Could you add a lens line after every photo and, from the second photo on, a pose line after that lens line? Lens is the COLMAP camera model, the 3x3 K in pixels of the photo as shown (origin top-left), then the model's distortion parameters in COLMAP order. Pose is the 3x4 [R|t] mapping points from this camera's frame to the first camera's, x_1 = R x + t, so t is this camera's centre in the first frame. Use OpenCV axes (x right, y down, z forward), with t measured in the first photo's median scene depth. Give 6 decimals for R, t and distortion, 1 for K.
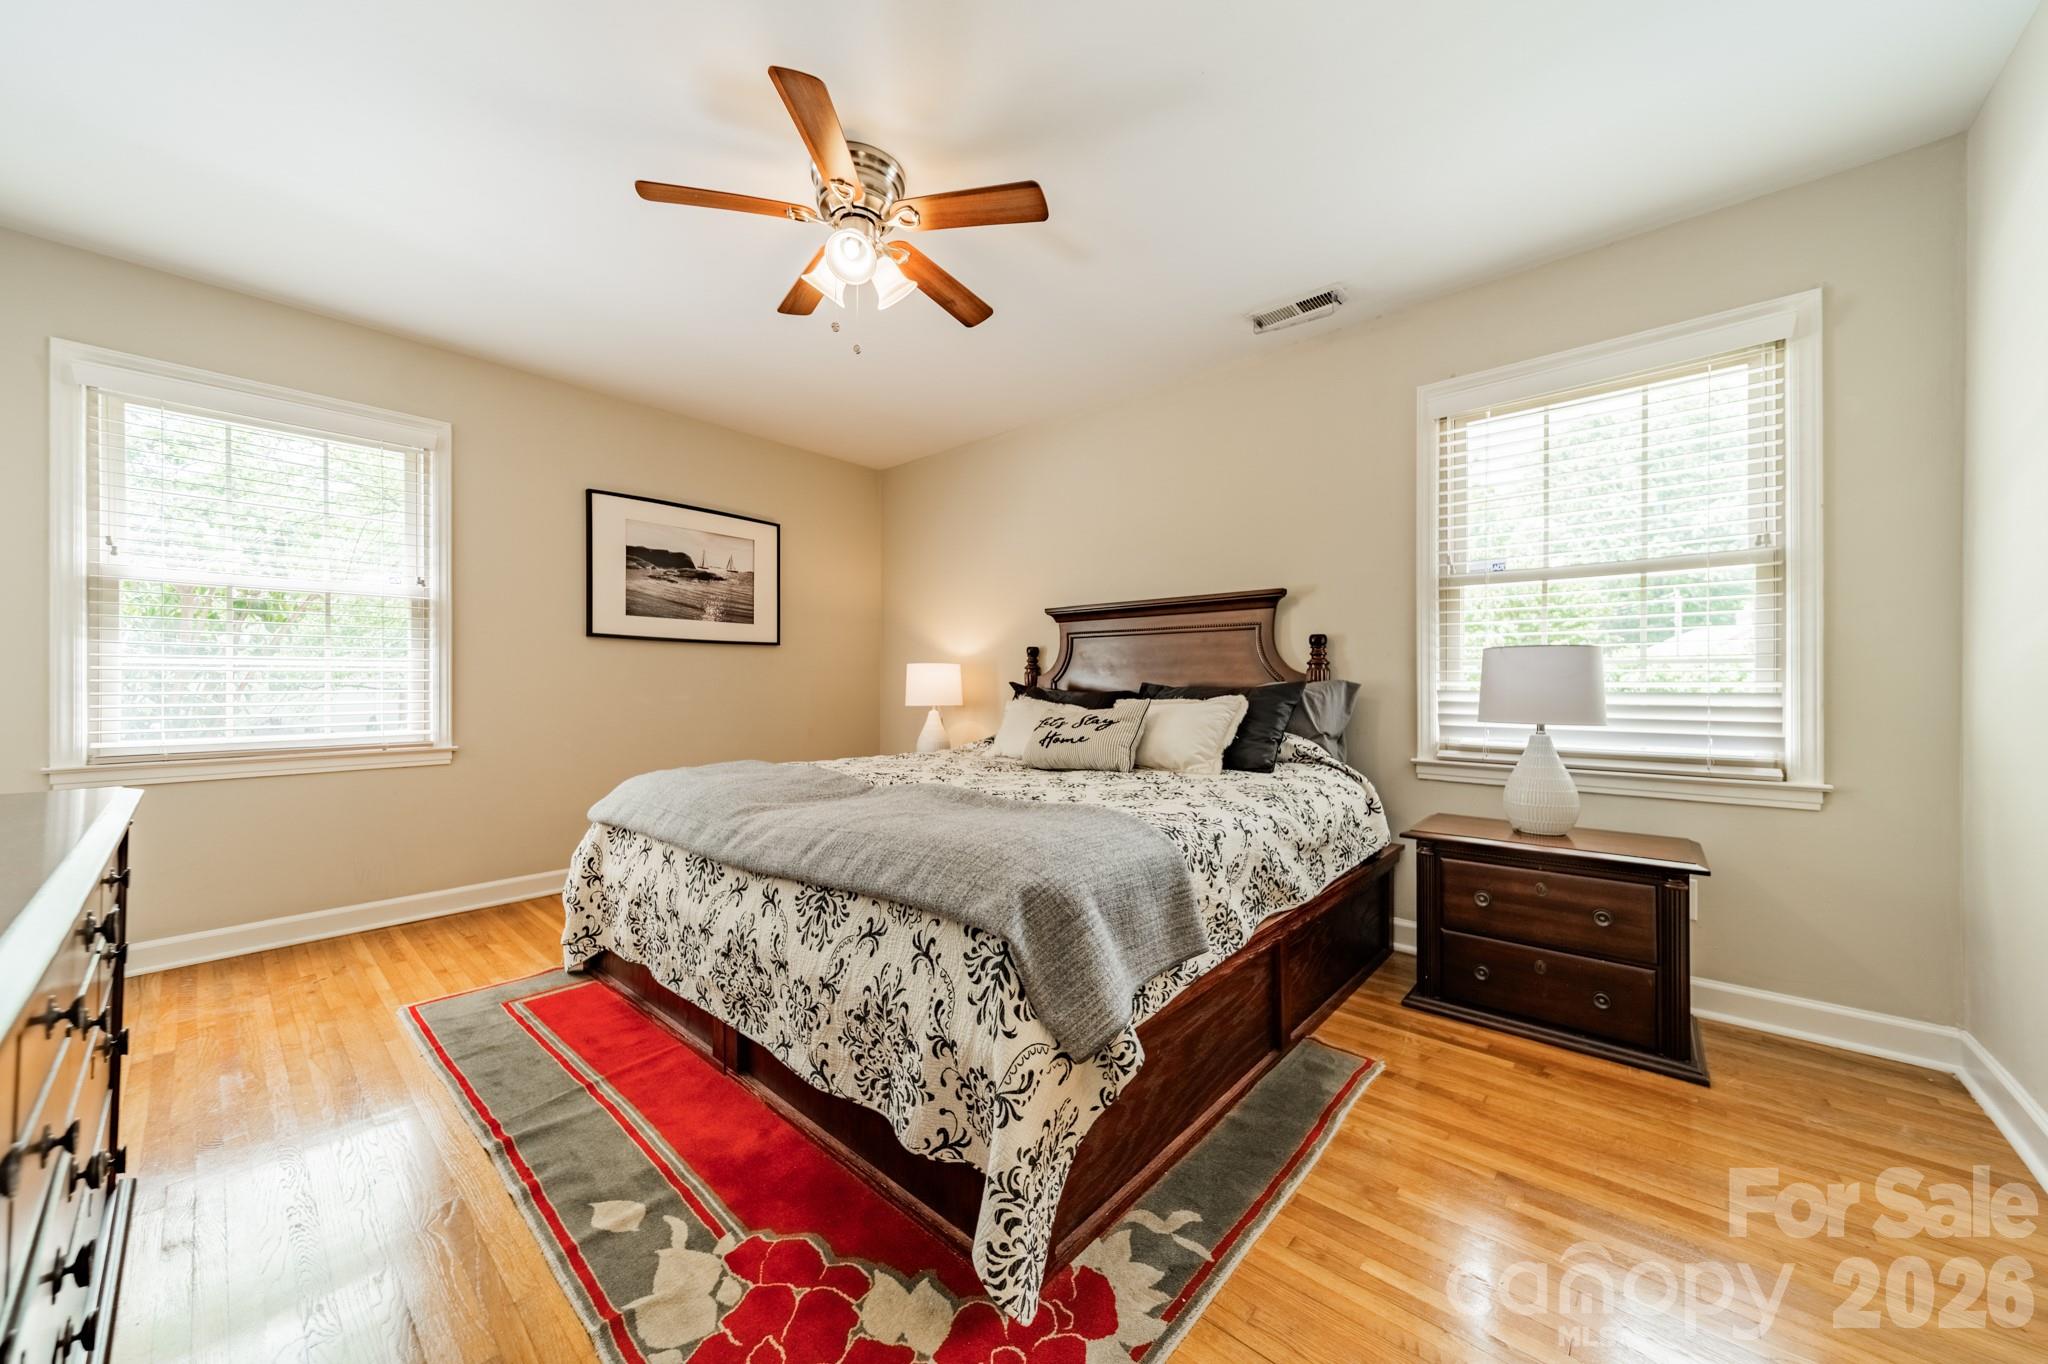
lens RADIAL K [[719.4, 0, 1025.7], [0, 719.4, 682.4], [0, 0, 1]] dist [0.005261, -0.000017]
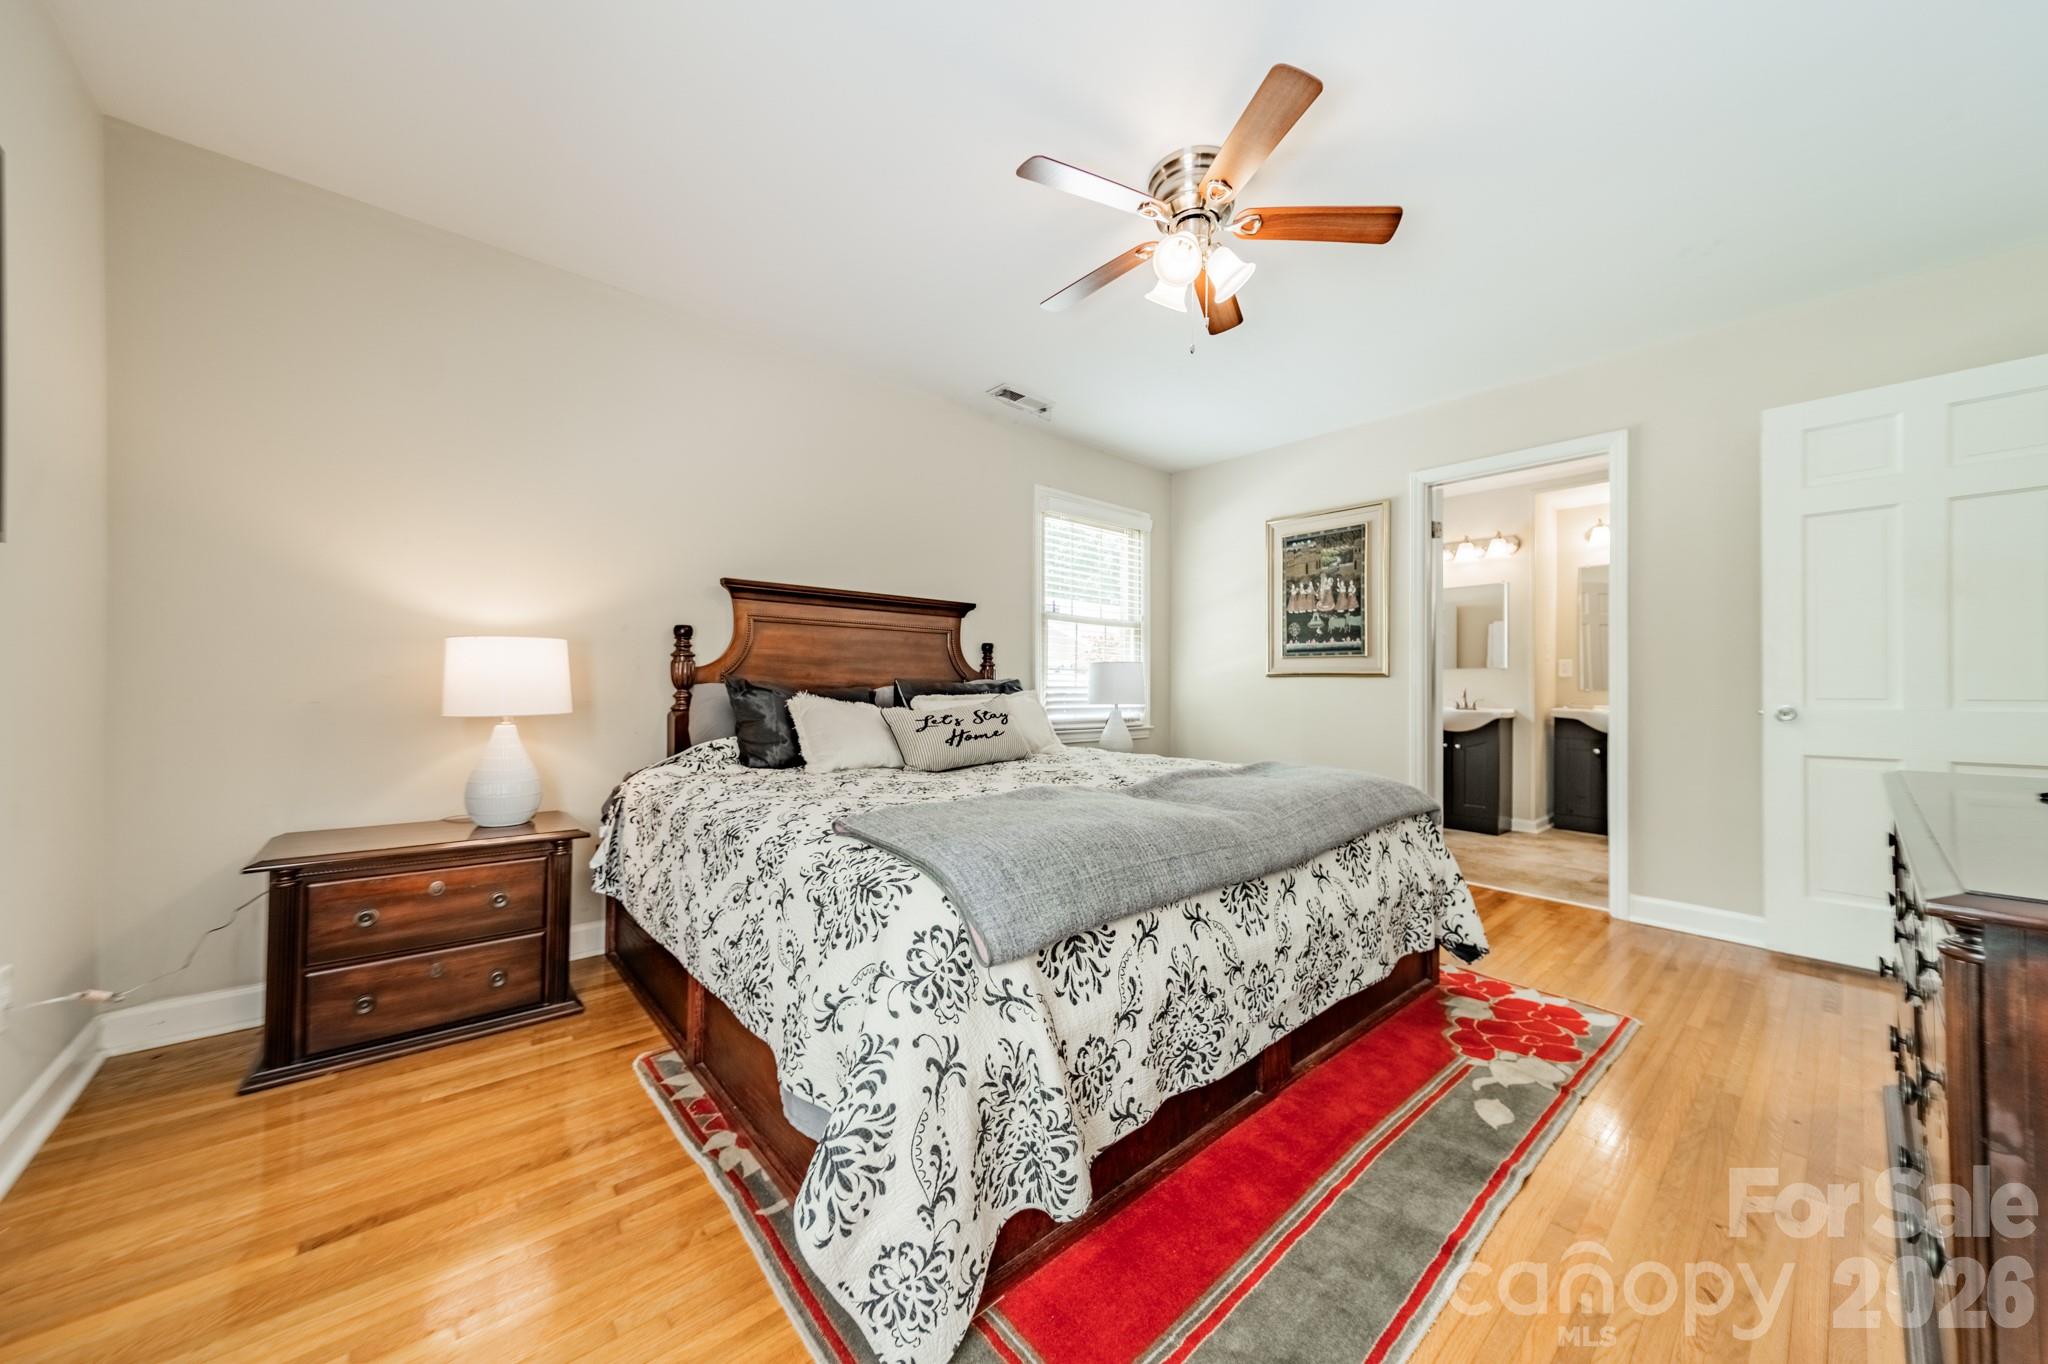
lens RADIAL K [[719.4, 0, 1025.6], [0, 719.4, 683.9], [0, 0, 1]] dist [0.005261, -0.000017]
pose [[0.169307, -0.002198, 0.985561, -1.170045], [-0.015335, 0.999871, 0.004864, 0.000842], [-0.985444, -0.015937, 0.169251, 0.959779]]
